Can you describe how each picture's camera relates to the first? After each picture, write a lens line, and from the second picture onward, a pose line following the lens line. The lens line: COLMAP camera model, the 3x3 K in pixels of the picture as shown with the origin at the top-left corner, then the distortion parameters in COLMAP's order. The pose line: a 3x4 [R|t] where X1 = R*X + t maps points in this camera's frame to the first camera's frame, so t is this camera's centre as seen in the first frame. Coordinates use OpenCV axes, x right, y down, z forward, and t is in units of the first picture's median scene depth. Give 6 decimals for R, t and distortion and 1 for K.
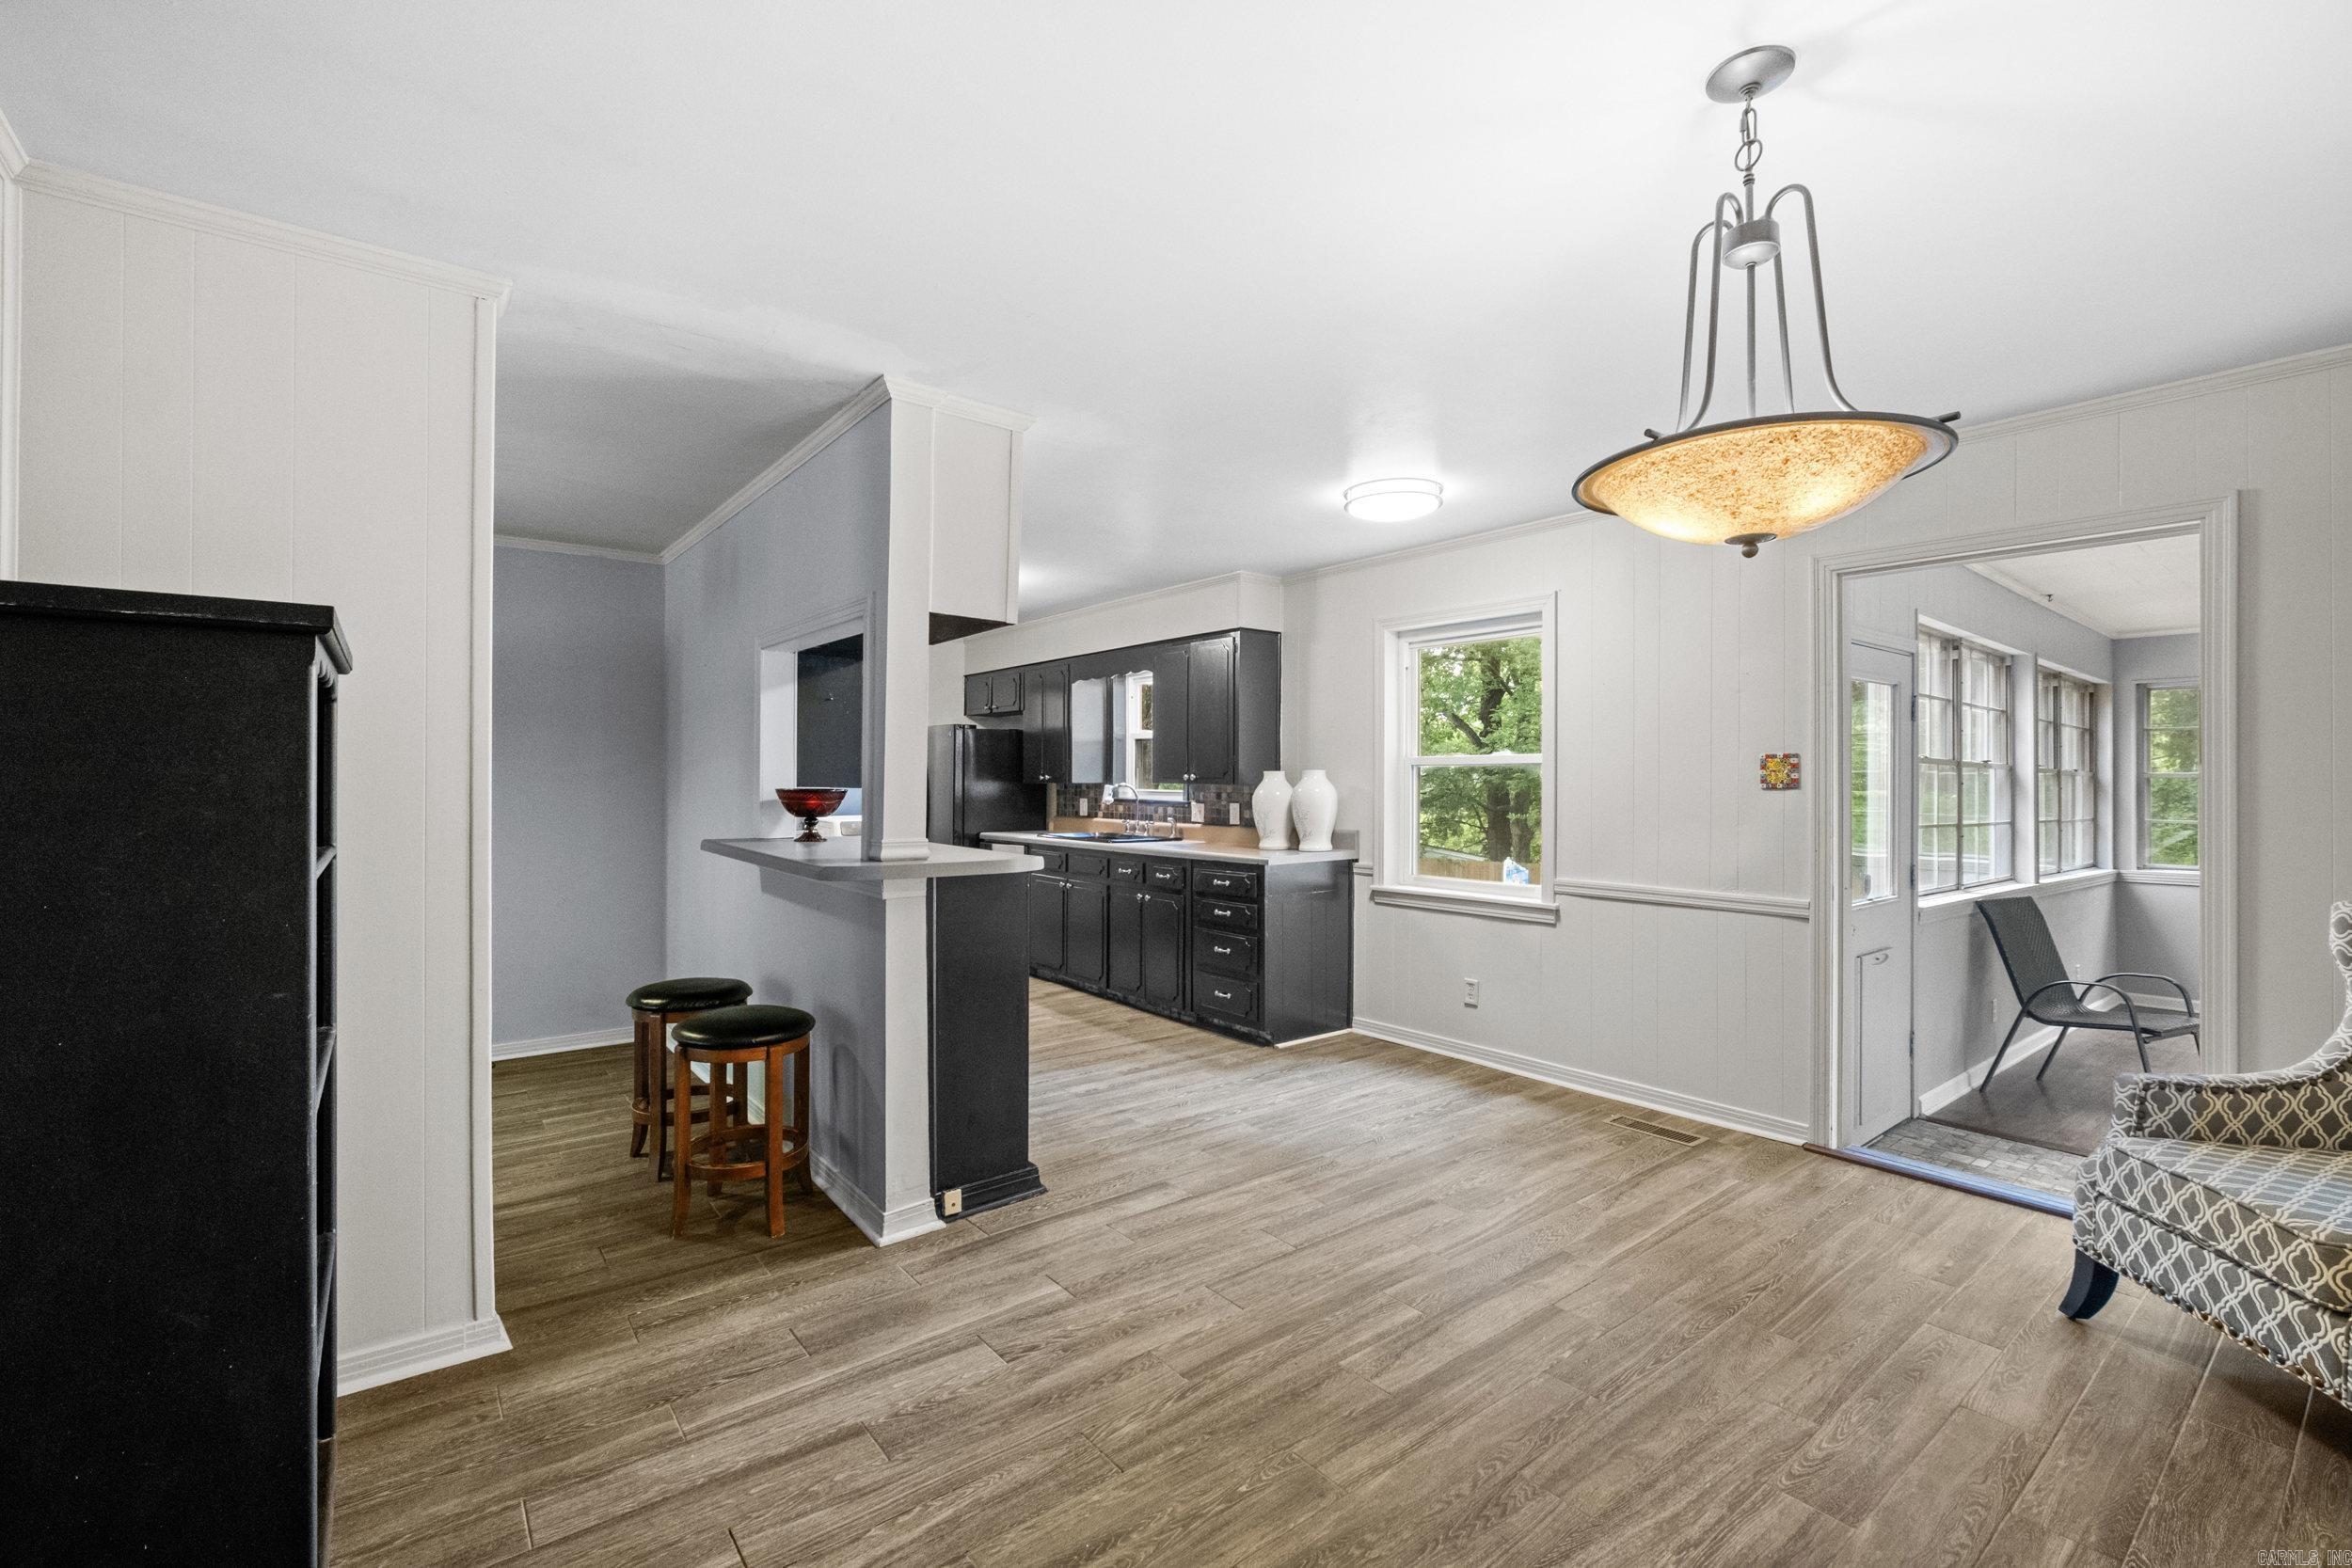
lens RADIAL K [[1012.1, 0, 1166.8], [0, 1012.1, 775.4], [0, 0, 1]] dist [-0.003983, 0.000012]
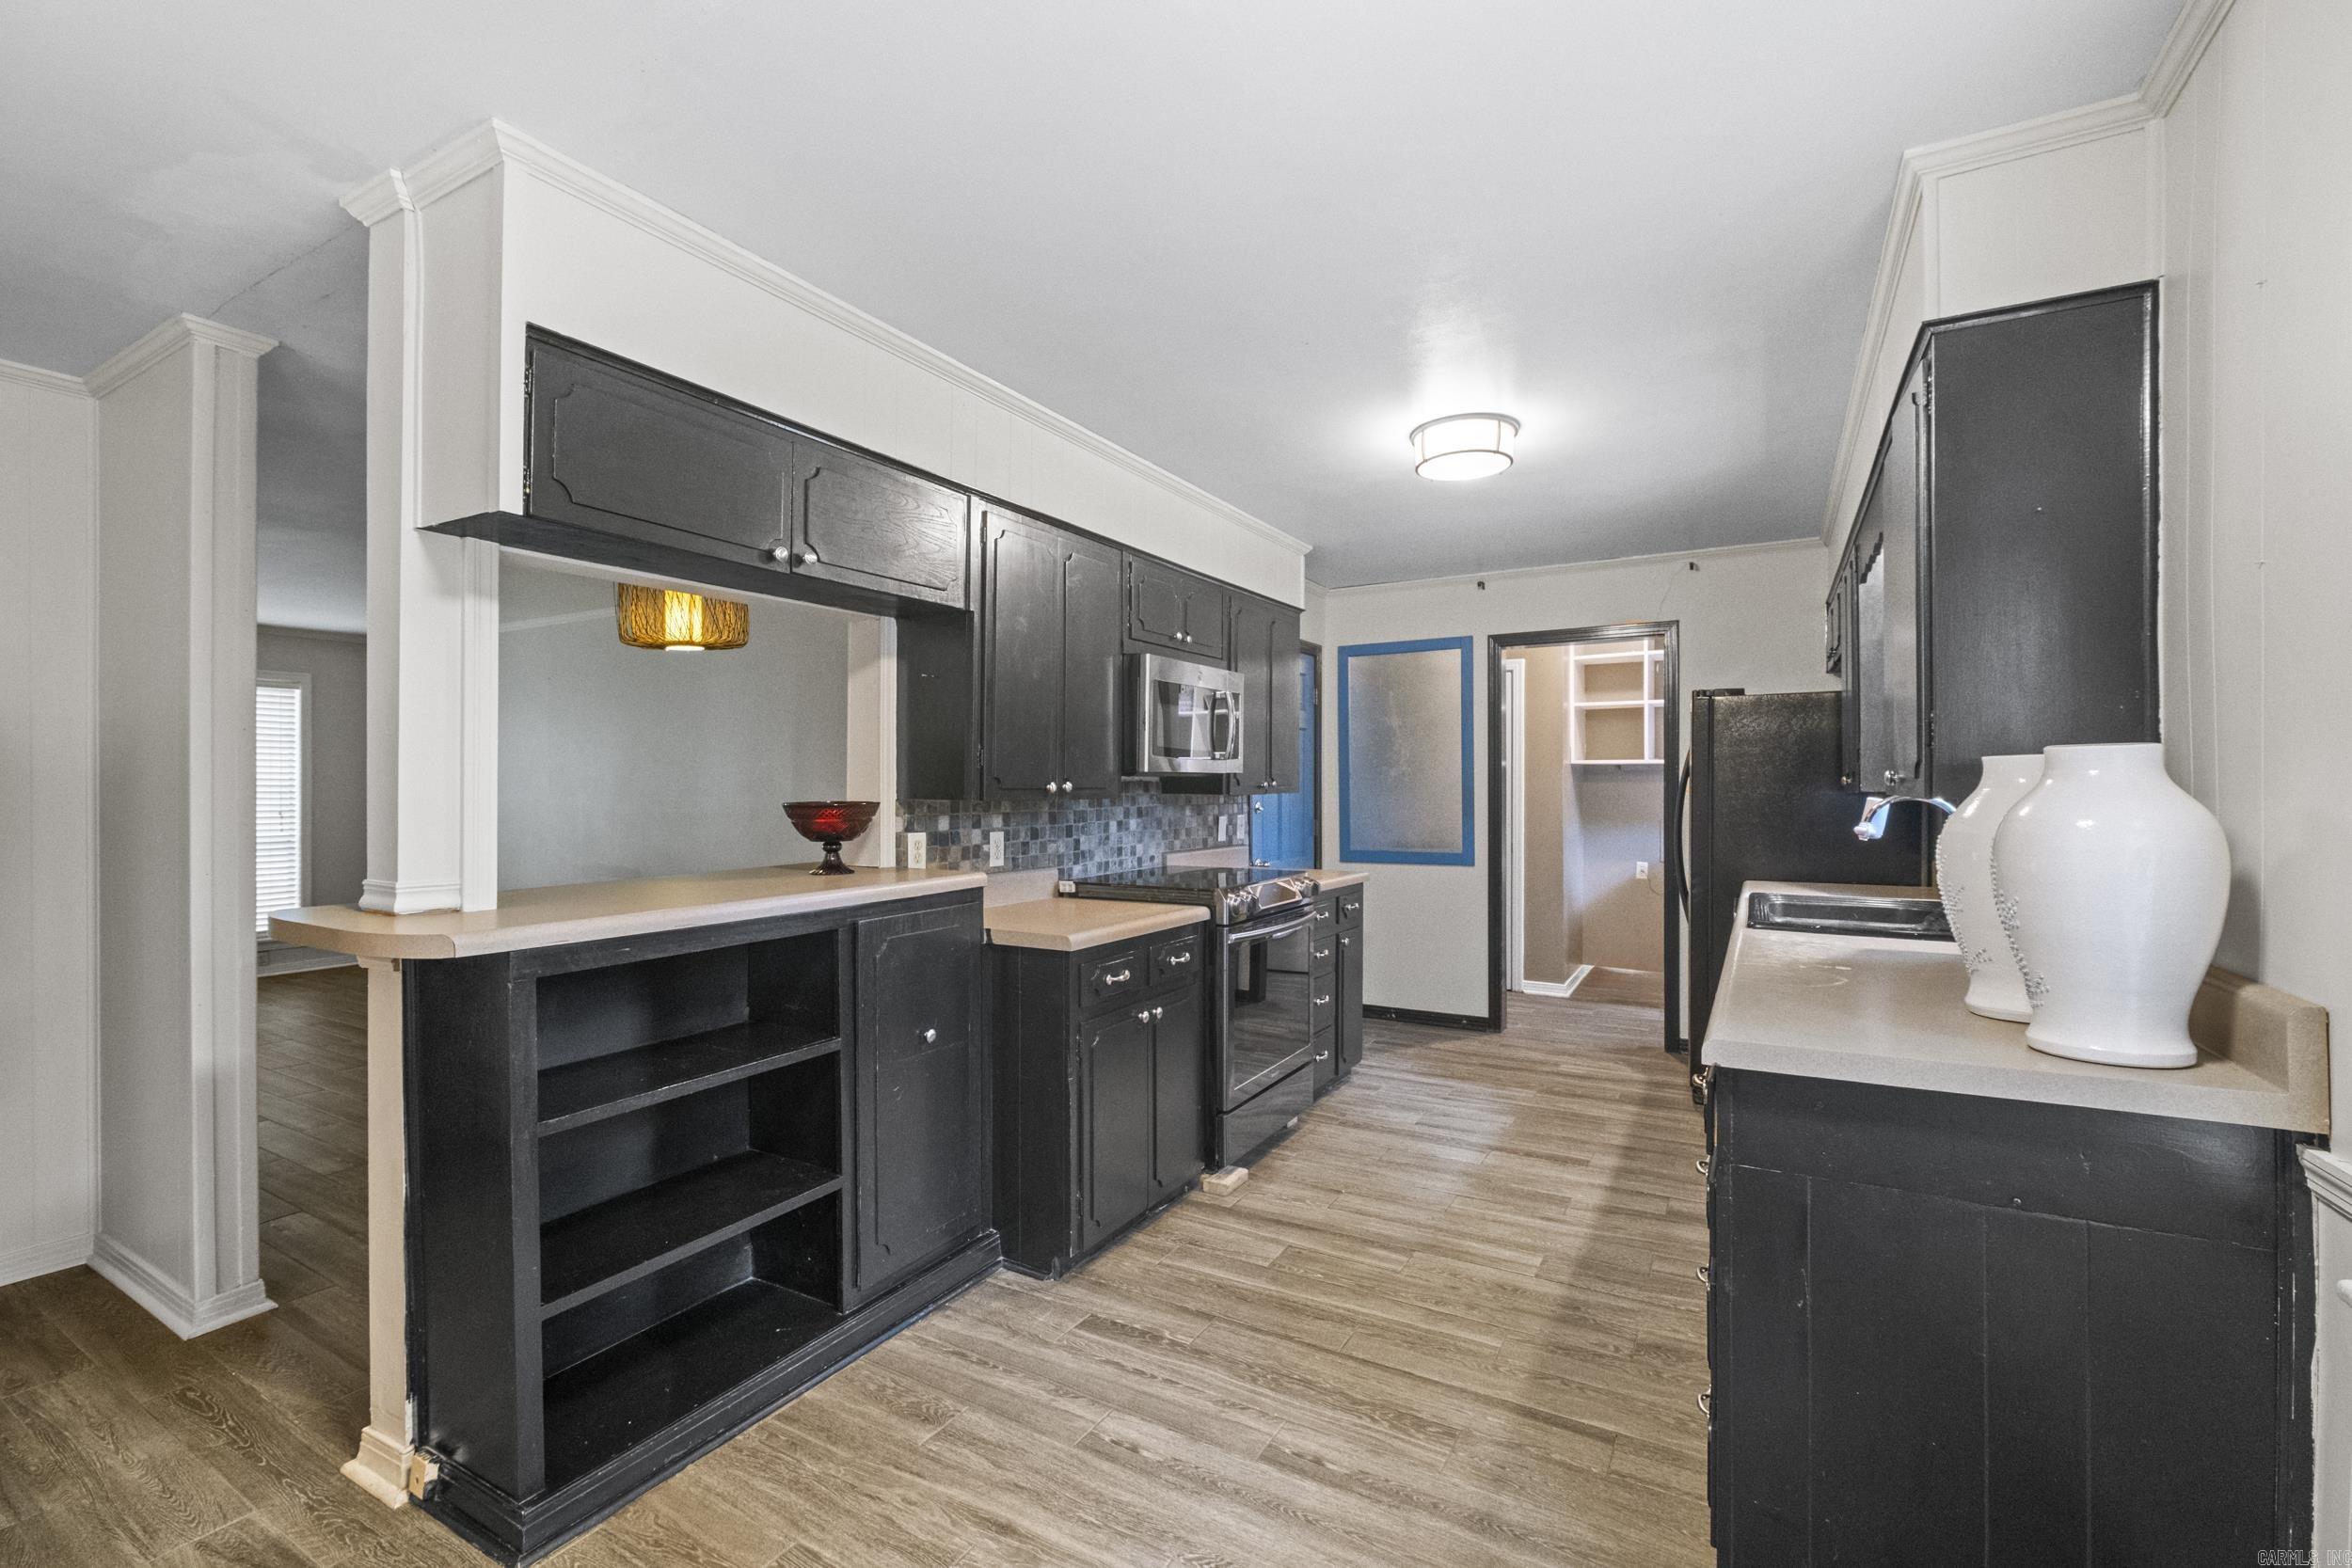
lens RADIAL K [[1018.0, 0, 1159.1], [0, 1018.0, 778.2], [0, 0, 1]] dist [-0.005480, -0.000037]
pose [[0.366839, -0.011811, -0.930210, 0.406540], [0.009679, 0.999914, -0.008879, 0.004057], [0.930234, -0.005746, 0.366921, 0.910247]]
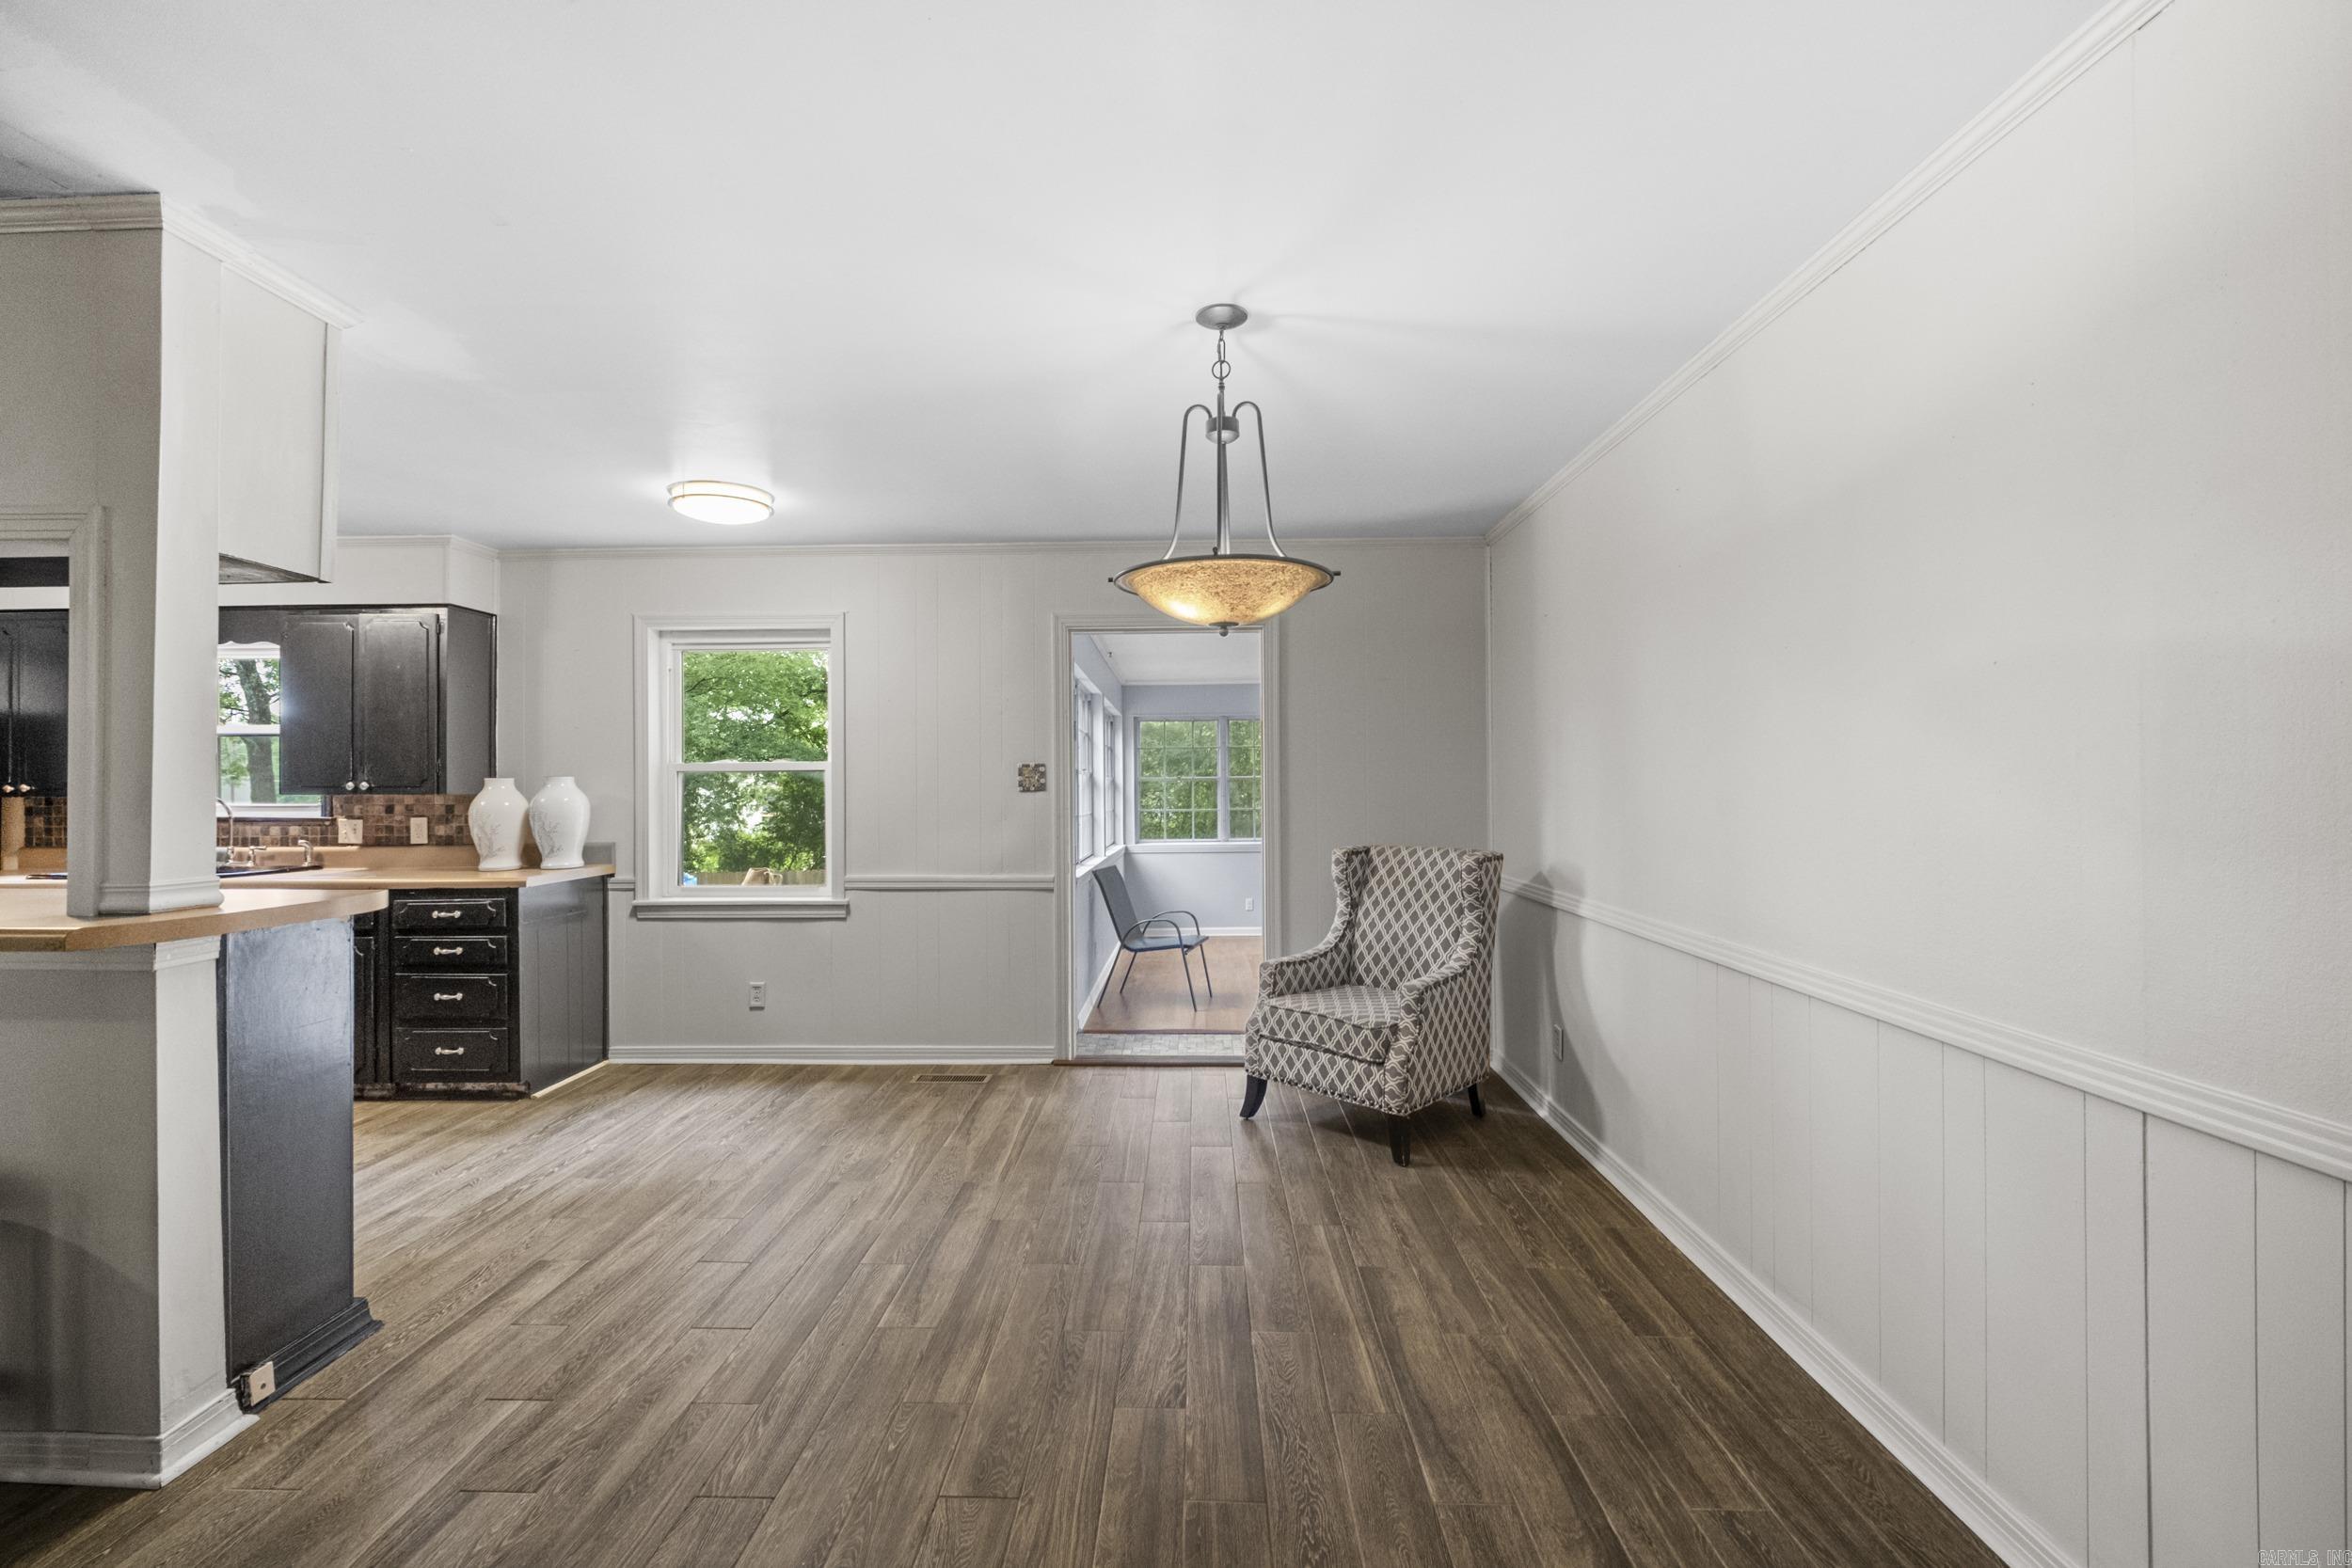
lens RADIAL K [[1018.0, 0, 1159.1], [0, 1018.0, 778.2], [0, 0, 1]] dist [-0.005480, -0.000037]
pose [[0.642796, -0.002830, 0.766032, -0.266570], [0.004696, 0.999989, -0.000246, -0.001765], [-0.766023, 0.003755, 0.642802, 0.040104]]
